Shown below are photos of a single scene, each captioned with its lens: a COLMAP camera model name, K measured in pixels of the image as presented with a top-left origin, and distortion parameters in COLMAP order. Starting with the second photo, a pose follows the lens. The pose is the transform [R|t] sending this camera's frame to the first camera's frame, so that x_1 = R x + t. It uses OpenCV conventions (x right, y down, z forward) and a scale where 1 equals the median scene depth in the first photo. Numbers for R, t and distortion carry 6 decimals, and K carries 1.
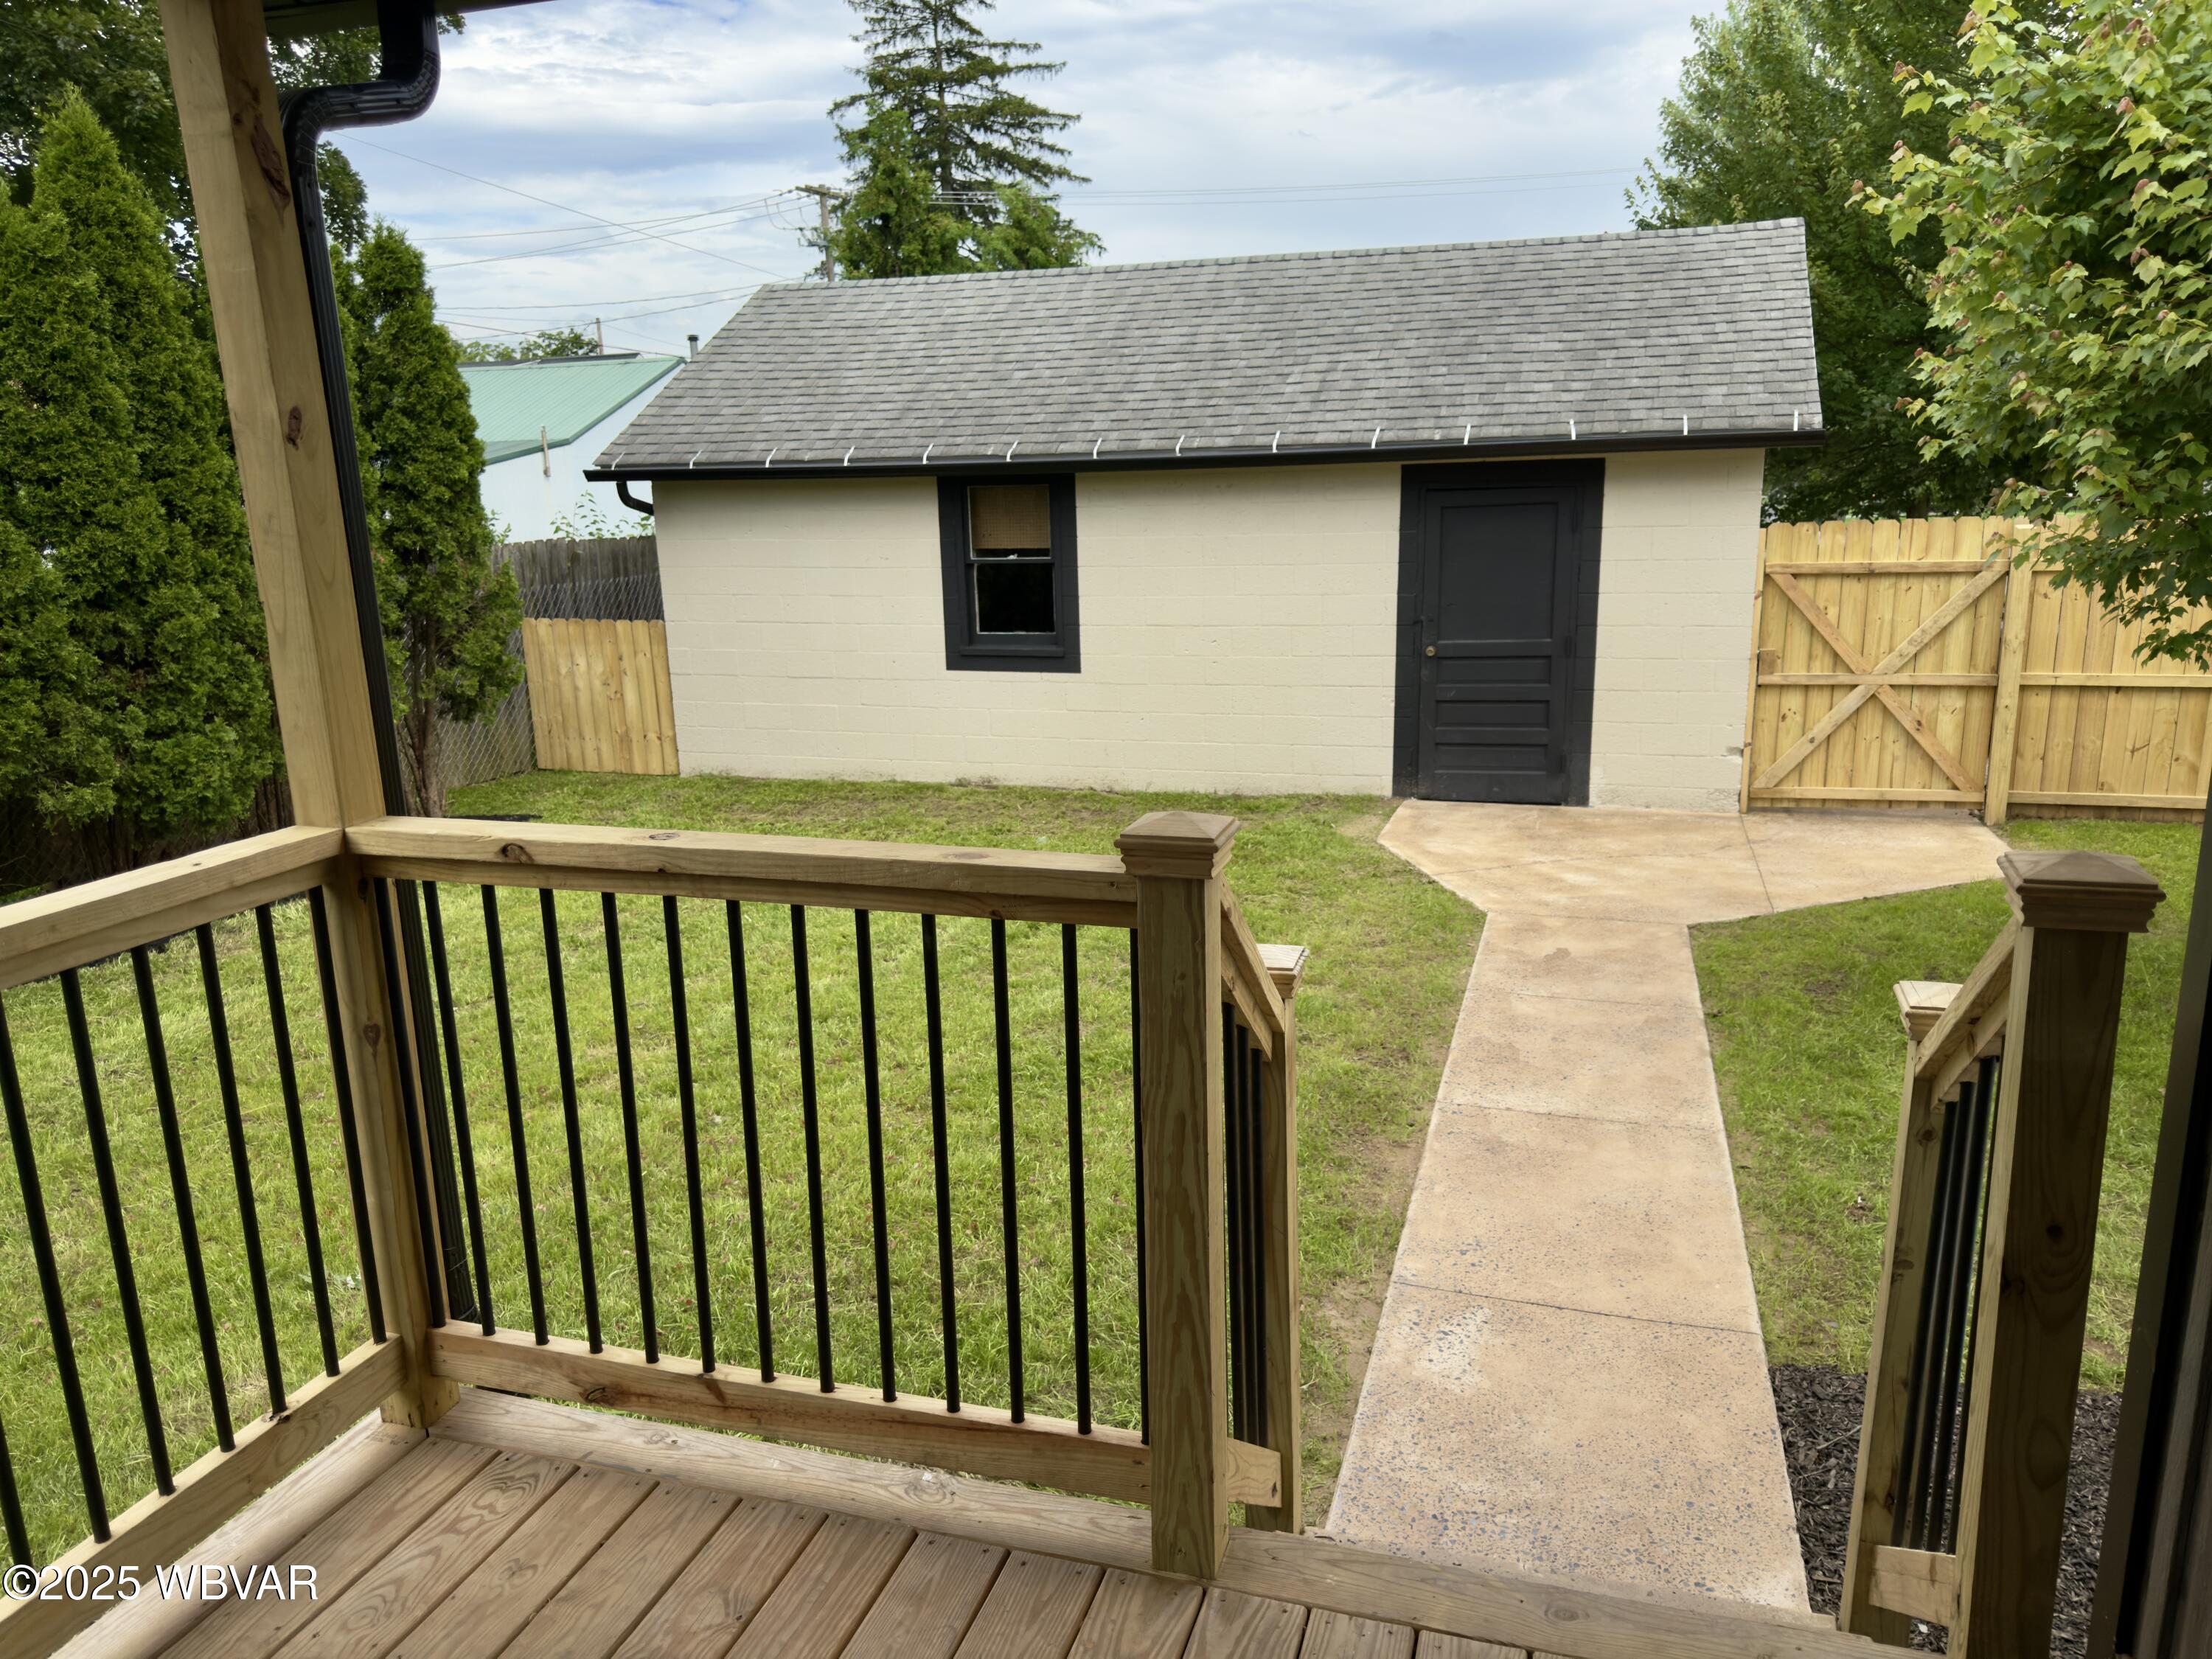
lens RADIAL K [[1581.2, 0, 1100.6], [0, 1581.2, 826.4], [0, 0, 1]] dist [0.034971, -0.031048]
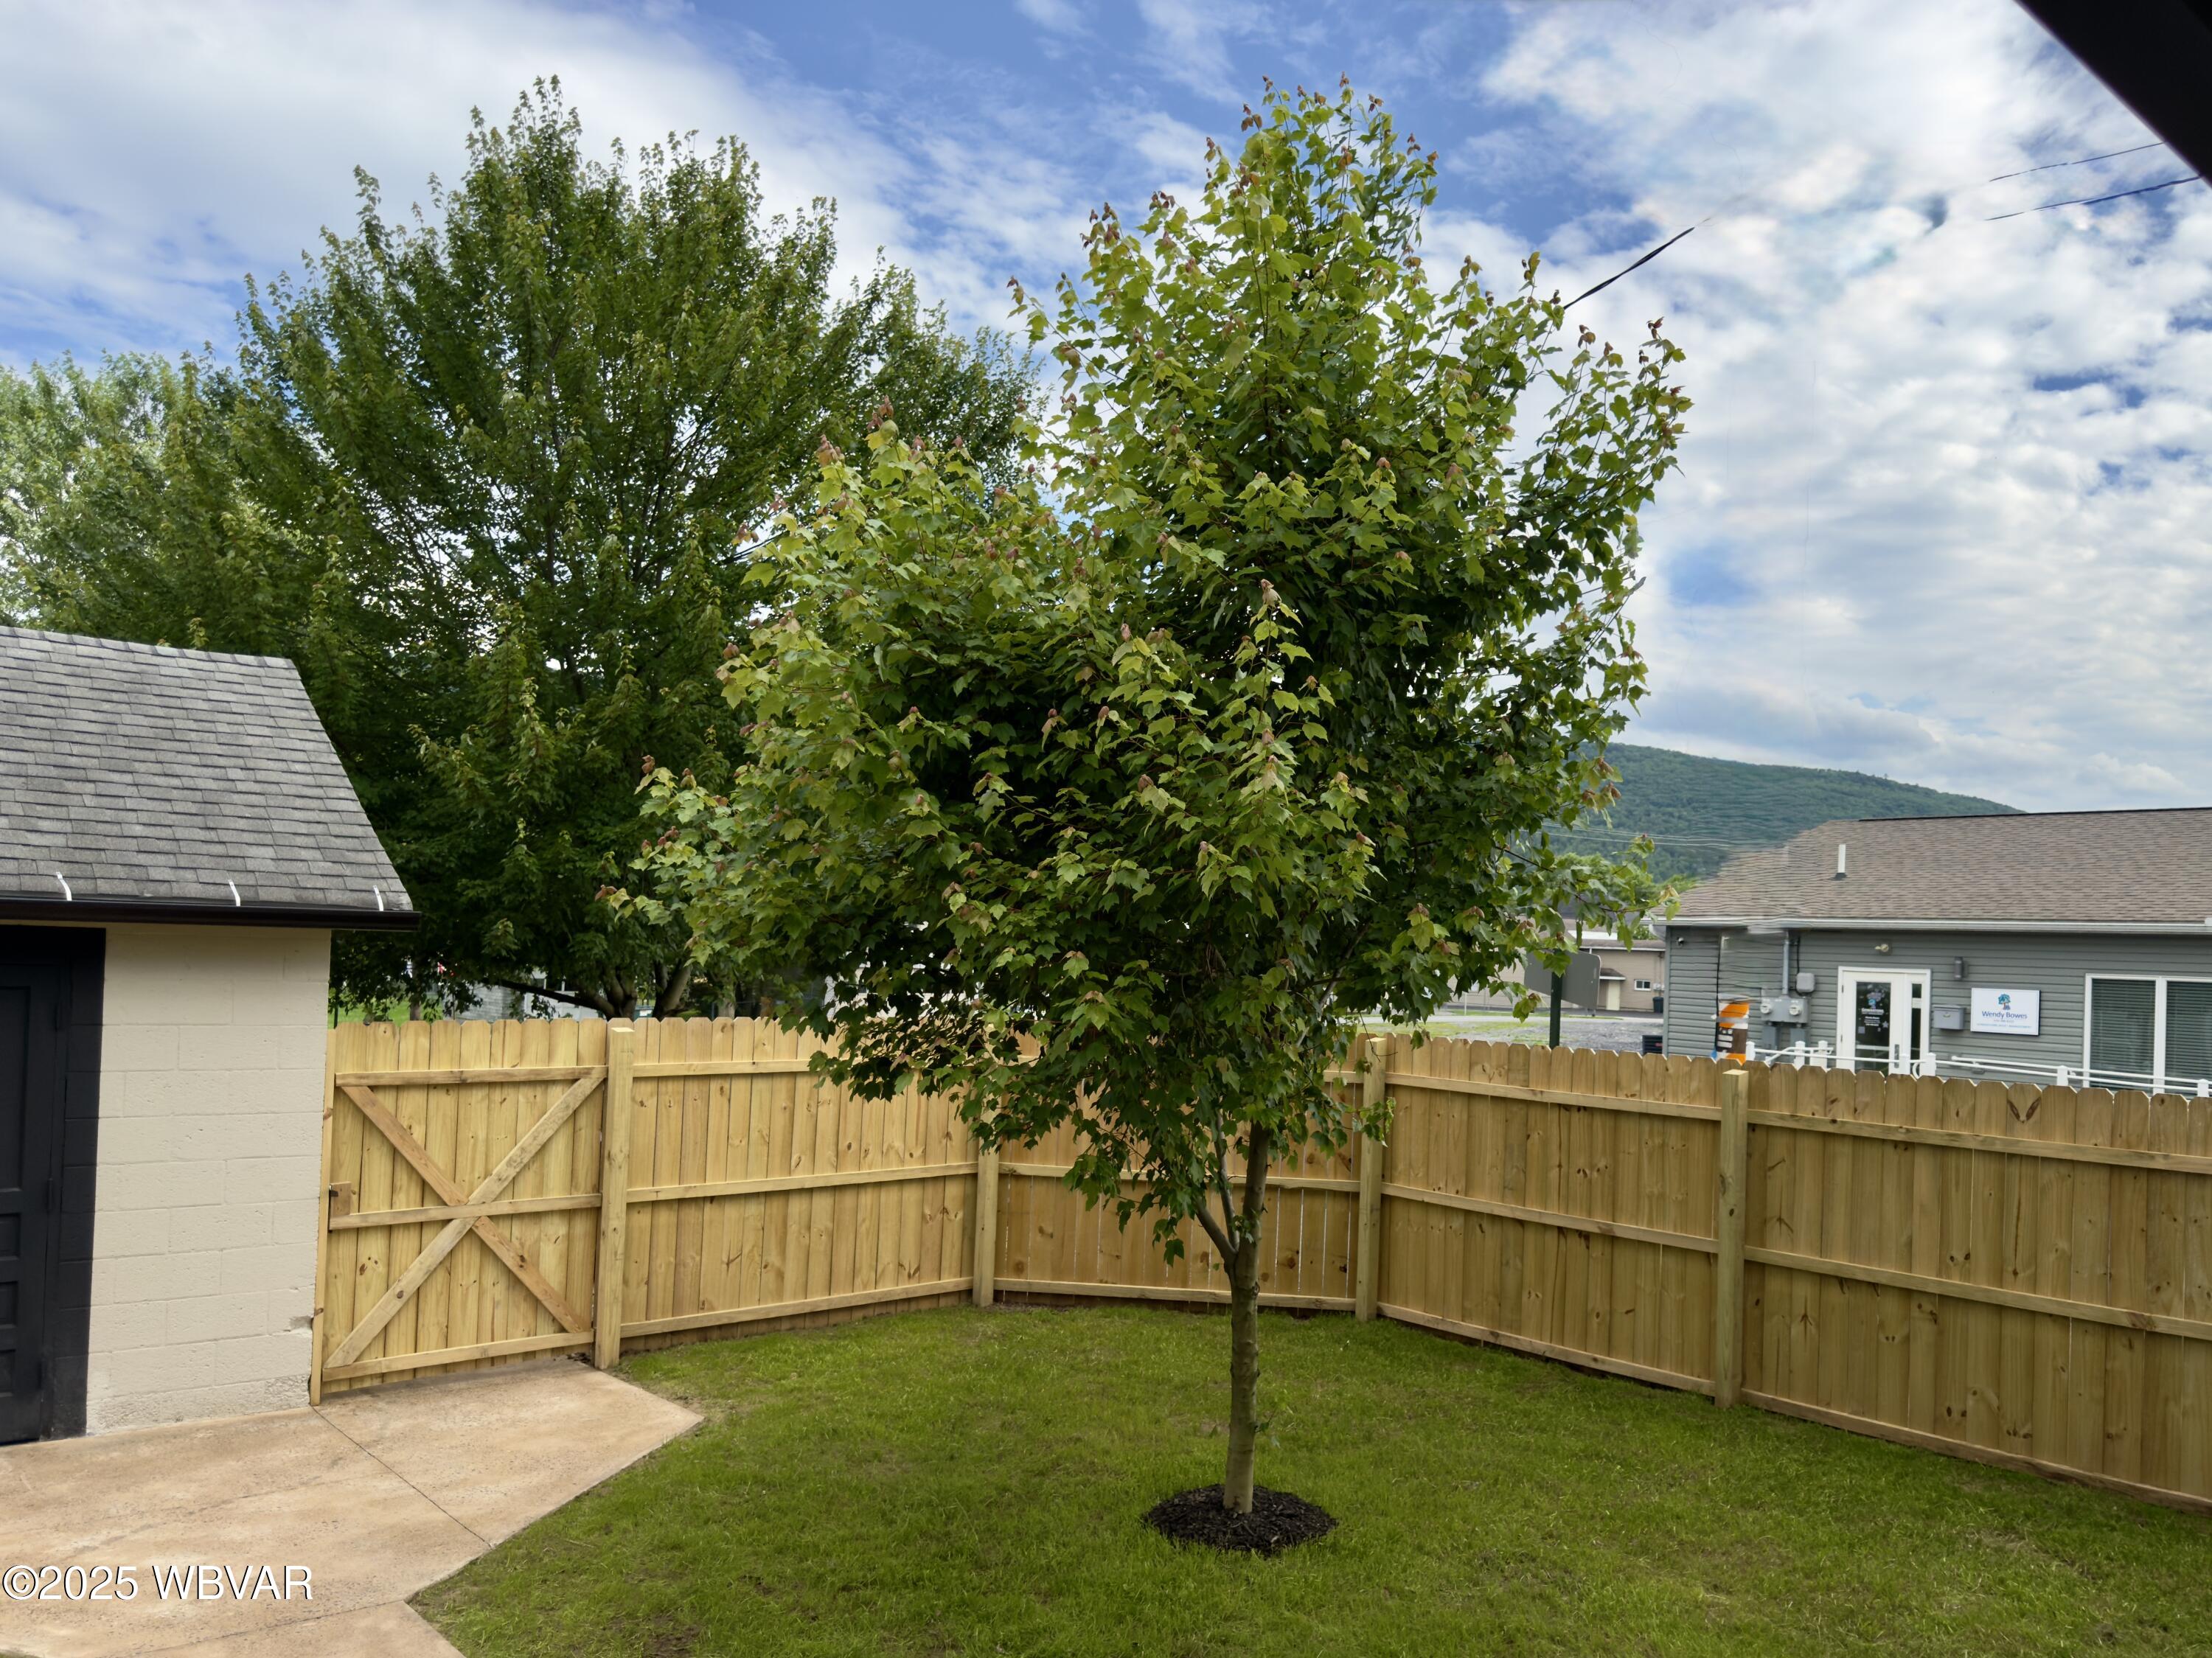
lens RADIAL K [[1654.9, 0, 1108.7], [0, 1654.9, 840.9], [0, 0, 1]] dist [-0.040257, -0.013005]
pose [[0.466963, 0.093665, 0.879302, -0.121890], [0.152061, 0.971056, -0.184193, -0.070085], [-0.871105, 0.219719, 0.439204, 0.290608]]
